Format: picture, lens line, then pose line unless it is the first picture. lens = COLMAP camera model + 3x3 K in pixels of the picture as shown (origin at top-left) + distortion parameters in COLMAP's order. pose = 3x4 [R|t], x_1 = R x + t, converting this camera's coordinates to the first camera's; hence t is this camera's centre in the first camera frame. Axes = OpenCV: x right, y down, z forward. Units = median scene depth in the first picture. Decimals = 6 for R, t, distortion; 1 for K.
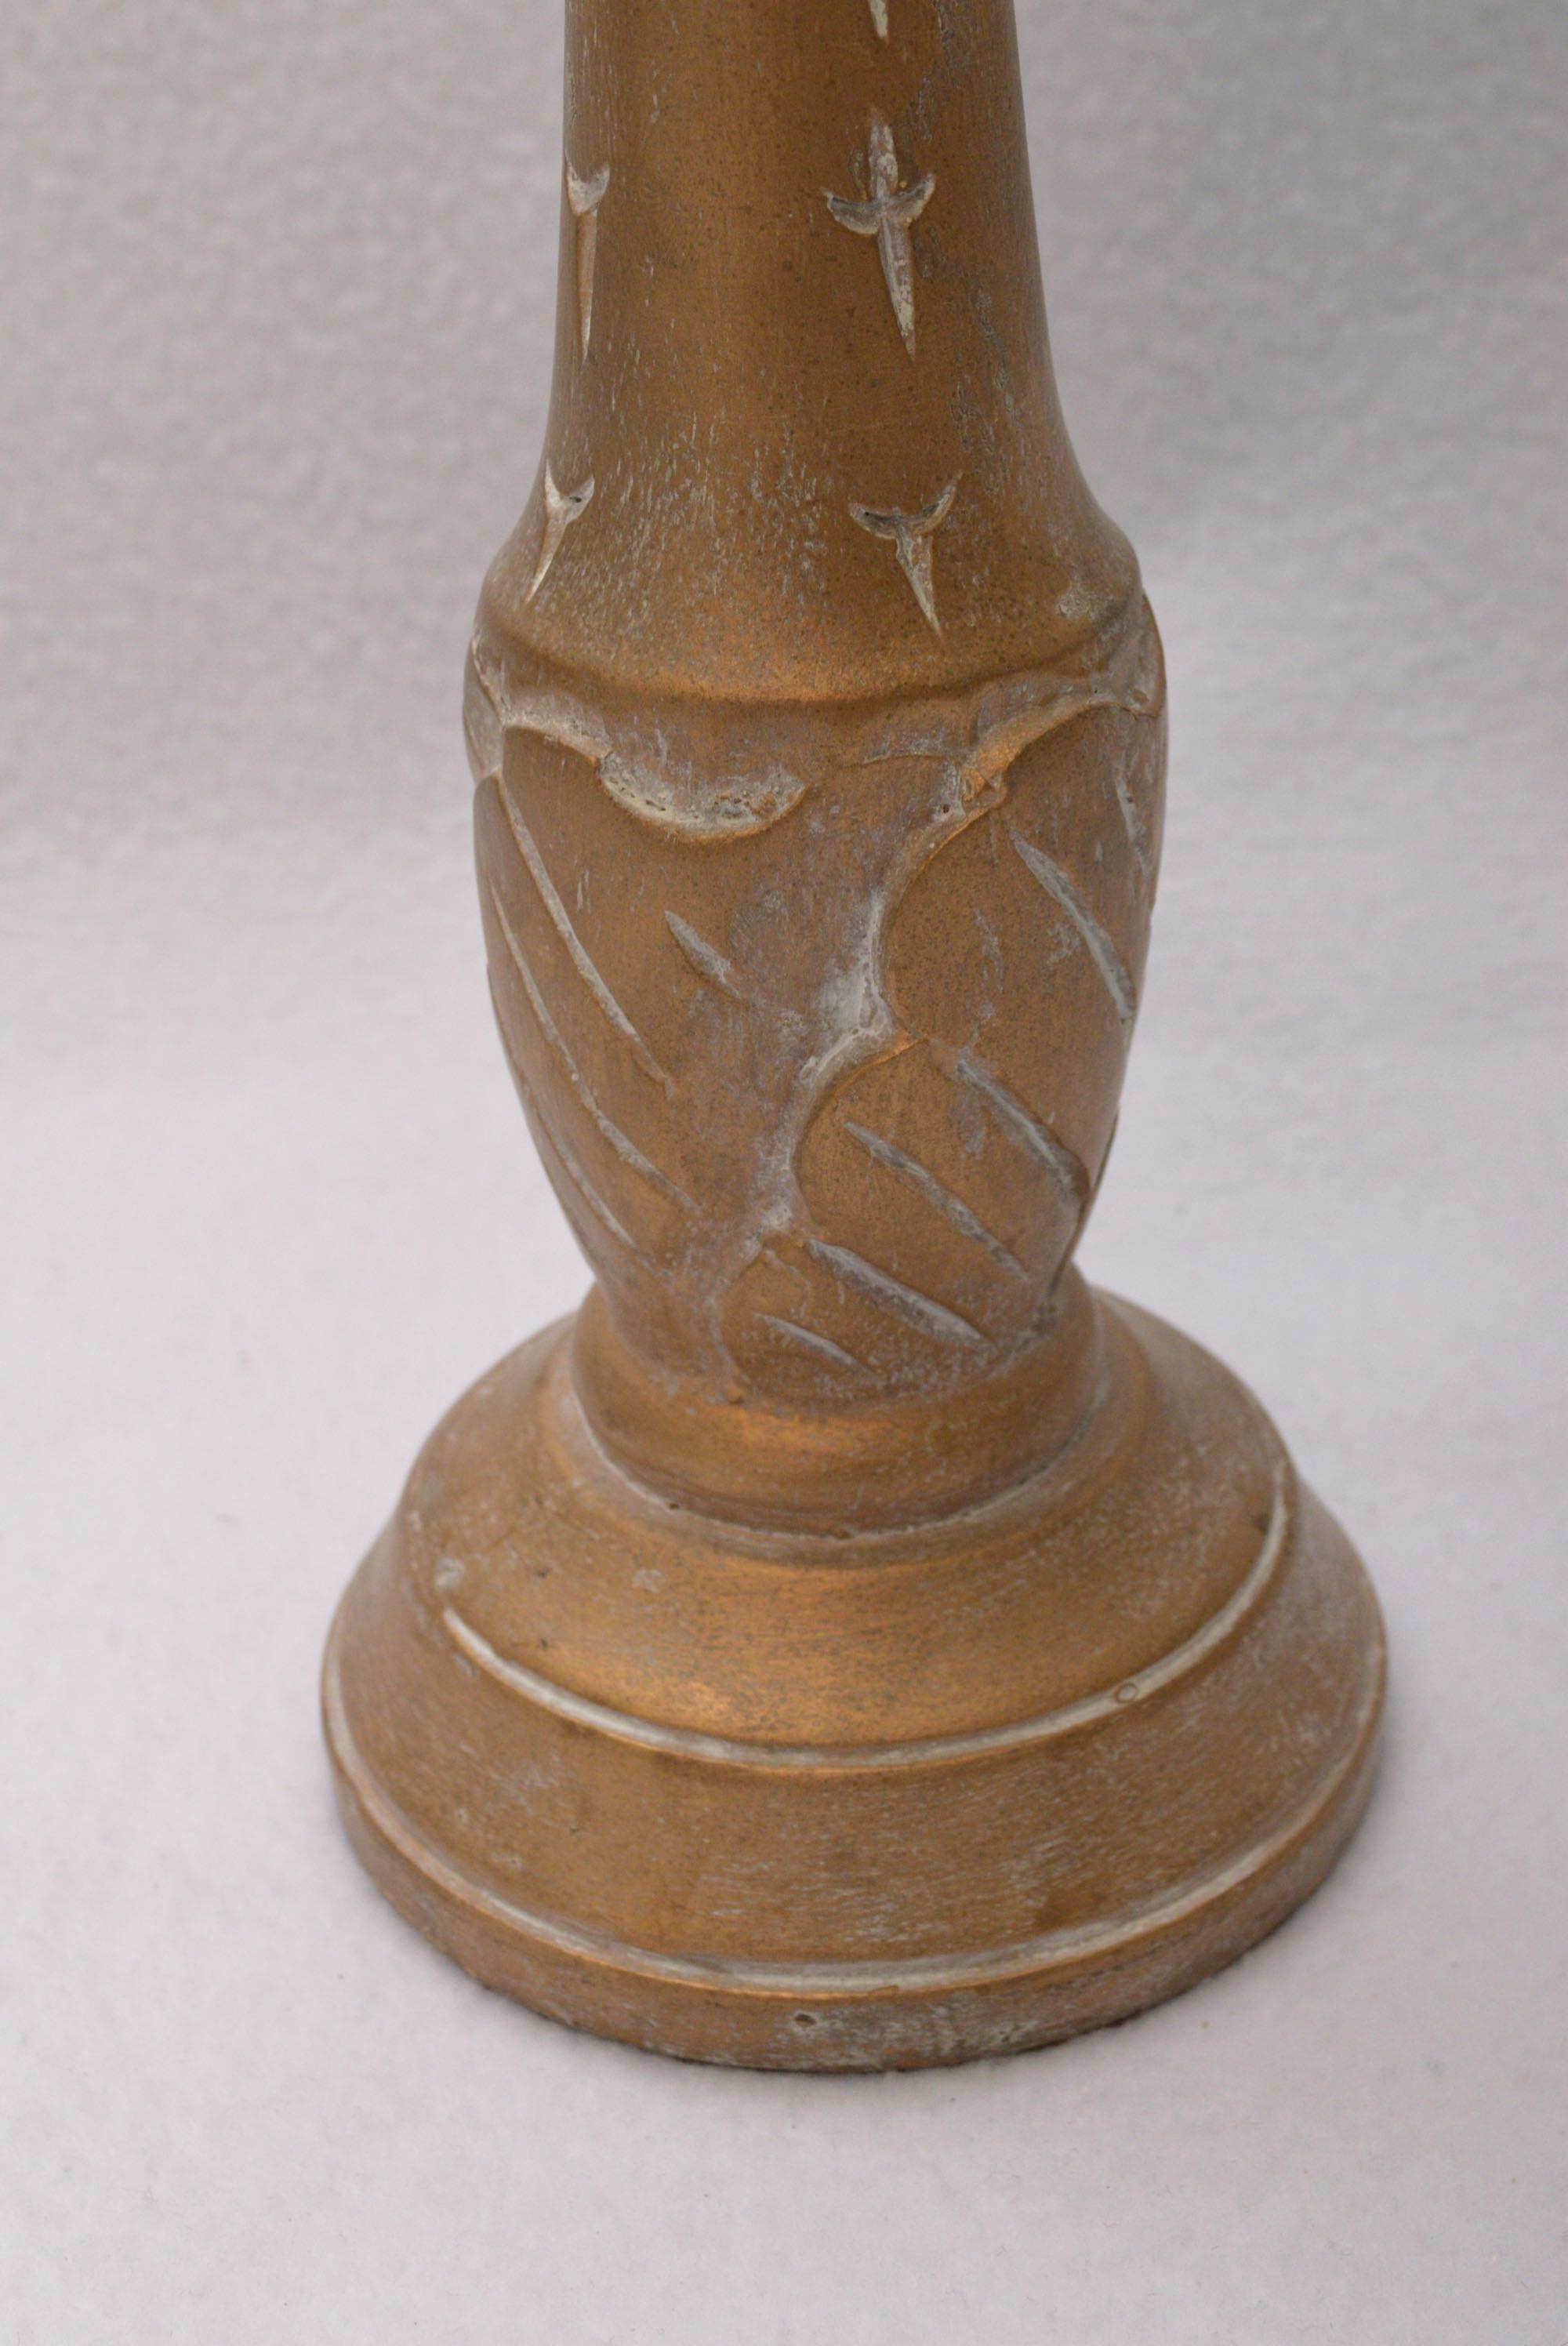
lens RADIAL K [[3763.5, 0, 786.3], [0, 3763.5, 1175.4], [0, 0, 1]] dist [-0.030797, 0.000000]
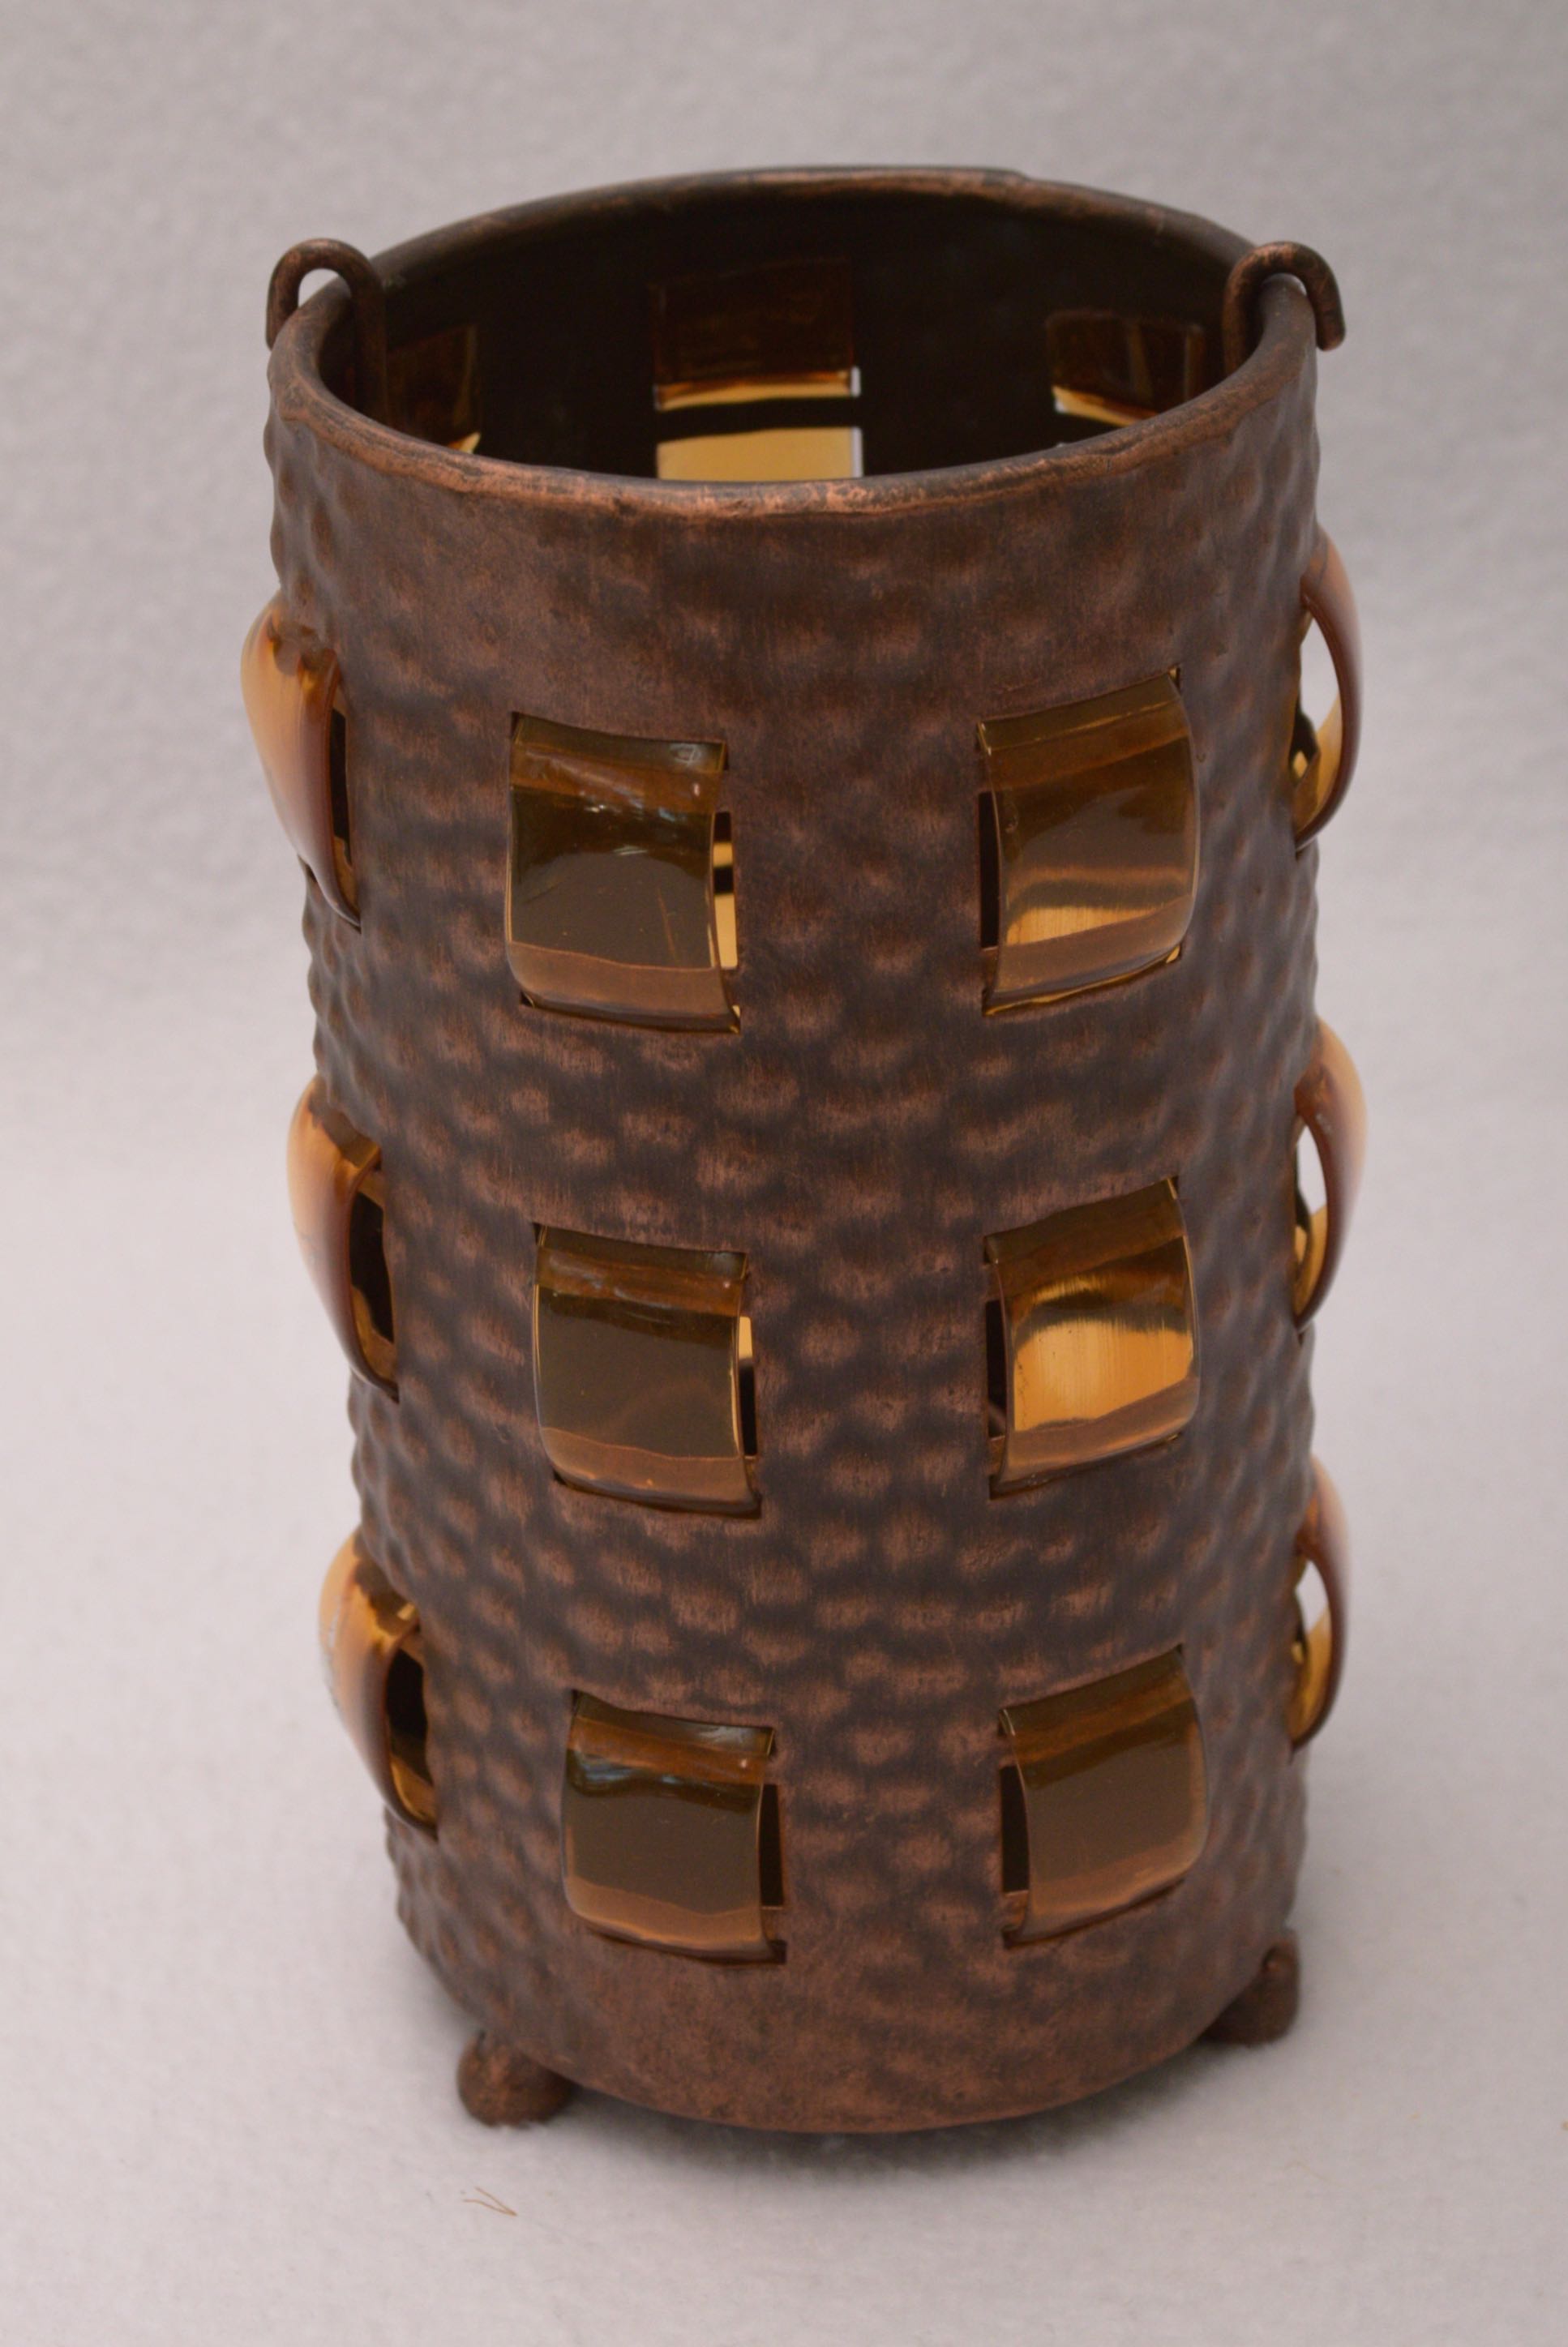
lens RADIAL K [[5077.0, 0, 793.2], [0, 5077.0, 1165.2], [0, 0, 1]] dist [-0.035672, 0.000000]
pose [[0.999942, -0.008222, -0.006961, -0.054082], [0.007965, 0.999314, -0.036161, 0.049183], [0.007253, 0.036104, 0.999322, -0.678932]]
